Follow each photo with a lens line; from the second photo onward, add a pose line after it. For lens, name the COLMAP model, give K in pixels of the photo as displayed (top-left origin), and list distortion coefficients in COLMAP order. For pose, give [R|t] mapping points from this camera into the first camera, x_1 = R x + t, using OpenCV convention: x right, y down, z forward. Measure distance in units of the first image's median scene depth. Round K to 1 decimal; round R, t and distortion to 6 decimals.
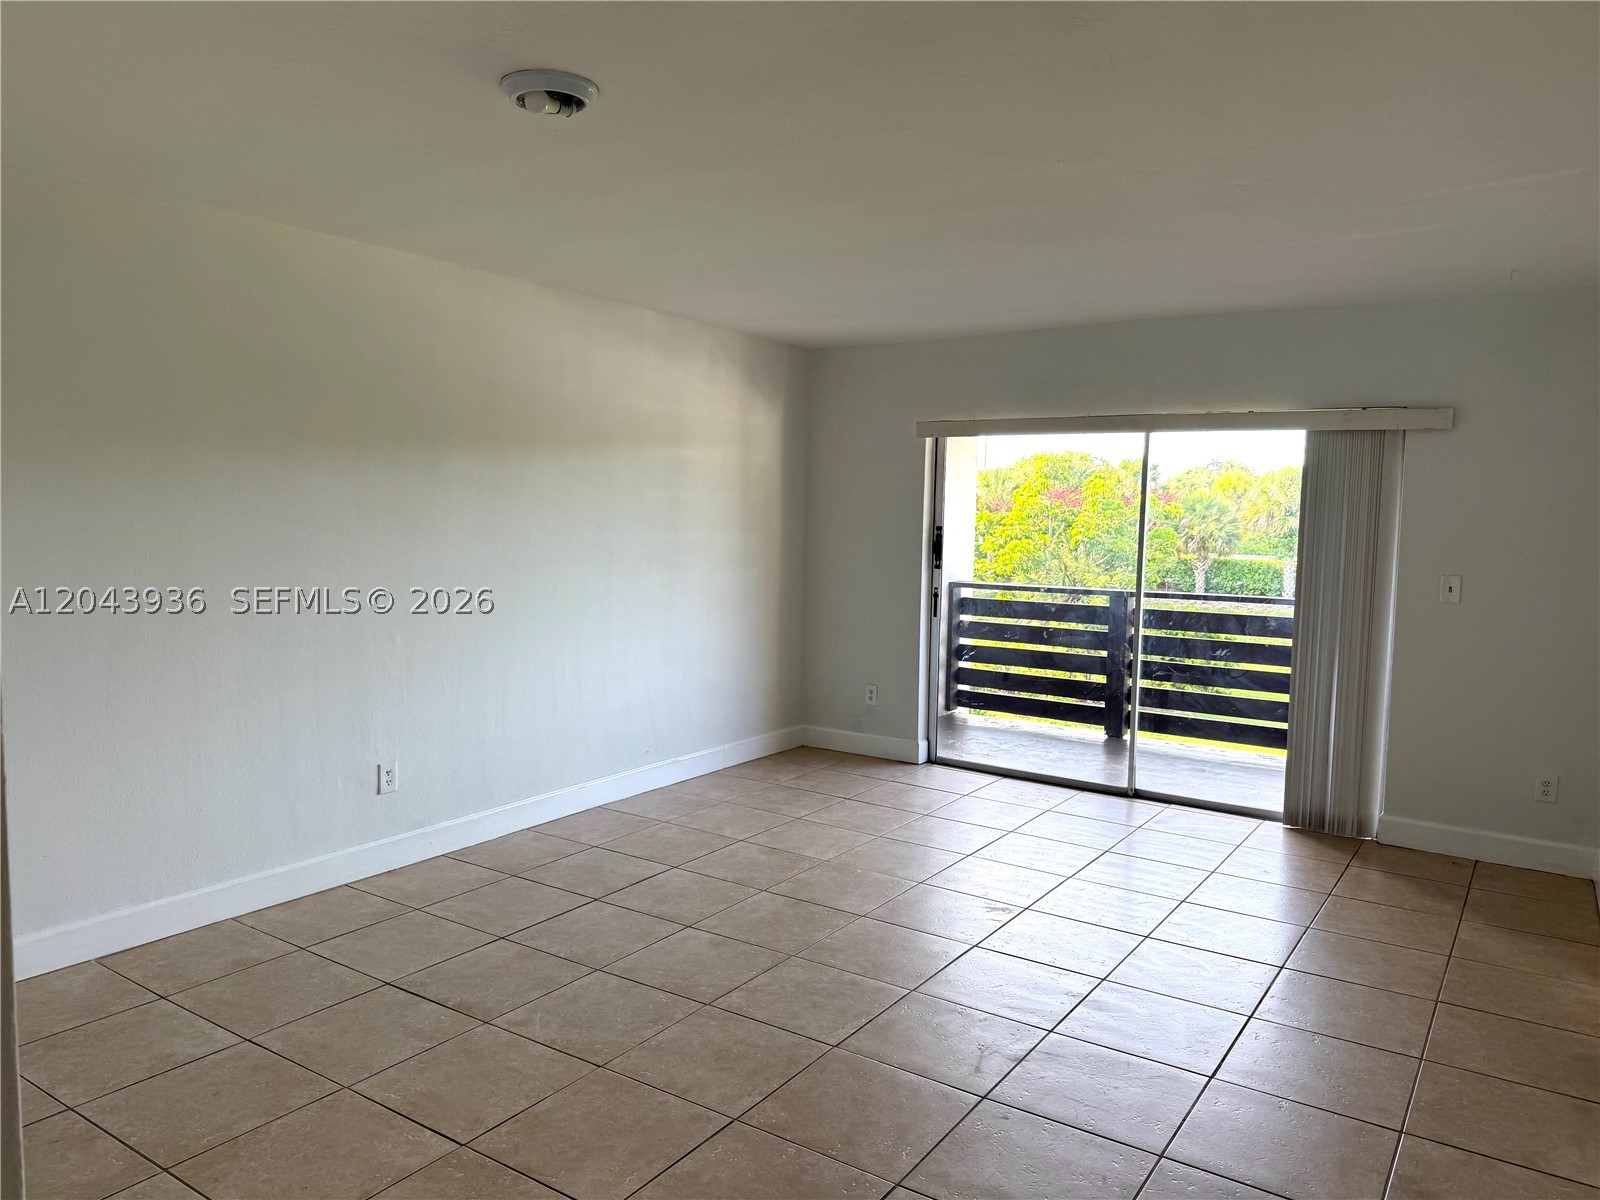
lens RADIAL K [[1145.6, 0, 800.9], [0, 1145.6, 600.4], [0, 0, 1]] dist [0.064536, -0.070976]
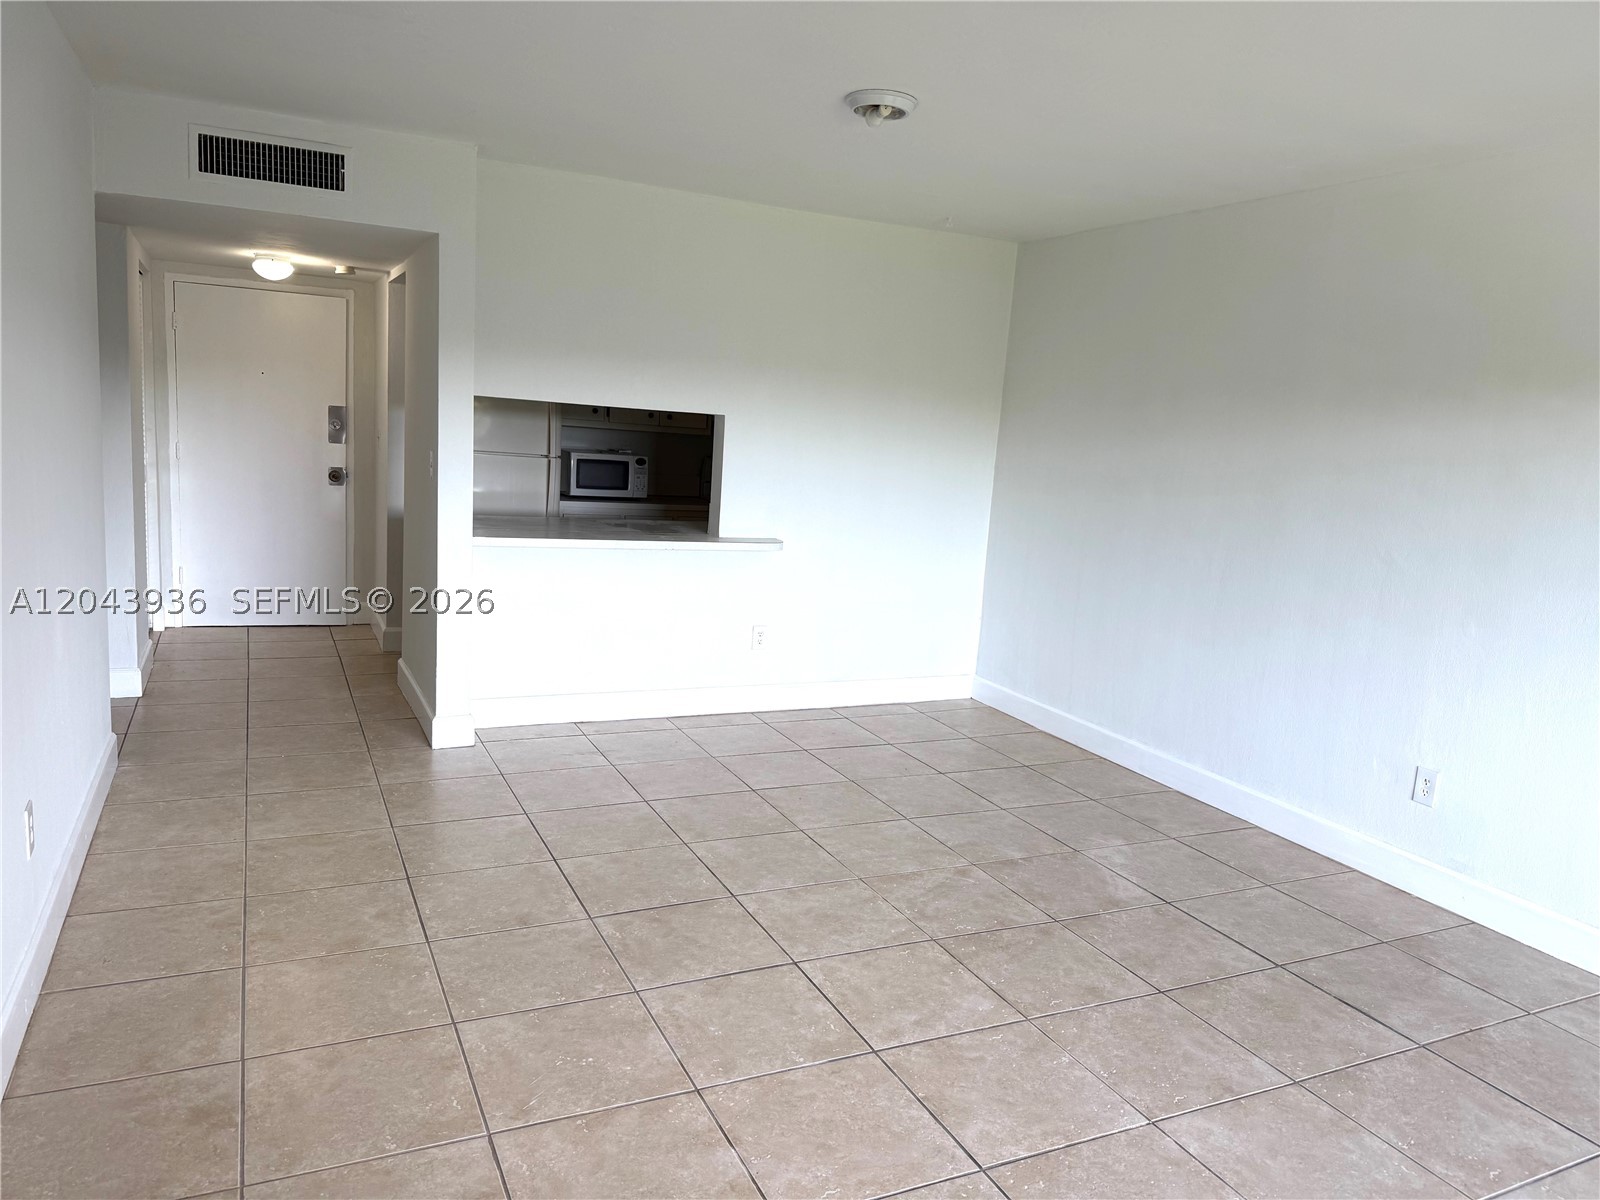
lens RADIAL K [[1145.6, 0, 803.9], [0, 1145.6, 602.8], [0, 0, 1]] dist [0.064536, -0.070976]
pose [[-0.528111, 0.076857, -0.845690, 0.664407], [-0.143481, 0.973500, 0.178073, -0.071691], [0.836966, 0.215383, -0.503089, 1.143029]]
